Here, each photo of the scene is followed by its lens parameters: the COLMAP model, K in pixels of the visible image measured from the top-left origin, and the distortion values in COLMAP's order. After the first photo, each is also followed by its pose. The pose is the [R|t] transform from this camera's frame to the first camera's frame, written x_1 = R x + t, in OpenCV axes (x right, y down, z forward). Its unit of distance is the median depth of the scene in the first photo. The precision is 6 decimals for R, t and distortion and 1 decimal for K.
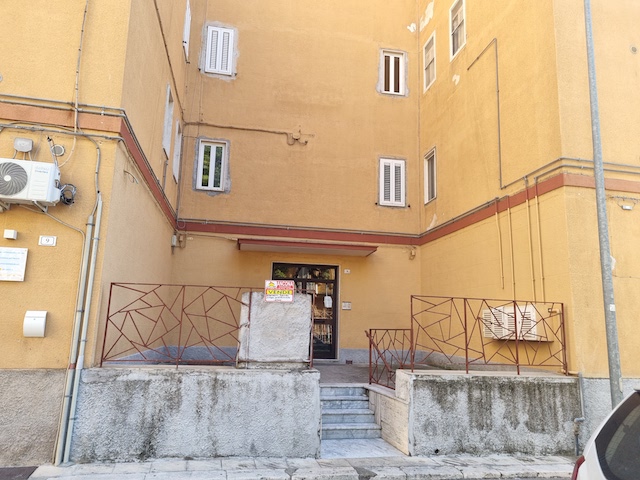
lens RADIAL K [[478.0, 0, 322.1], [0, 478.0, 237.6], [0, 0, 1]] dist [0.054063, -0.003375]
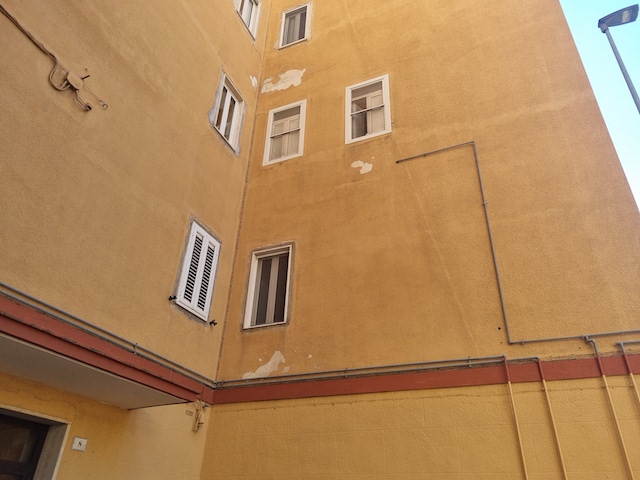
lens RADIAL K [[478.0, 0, 322.1], [0, 478.0, 237.6], [0, 0, 1]] dist [0.054063, -0.003375]
pose [[0.553035, 0.433518, 0.711488, -0.198402], [-0.169959, 0.894709, -0.413049, 0.056112], [-0.815639, 0.107507, 0.568486, 0.663399]]
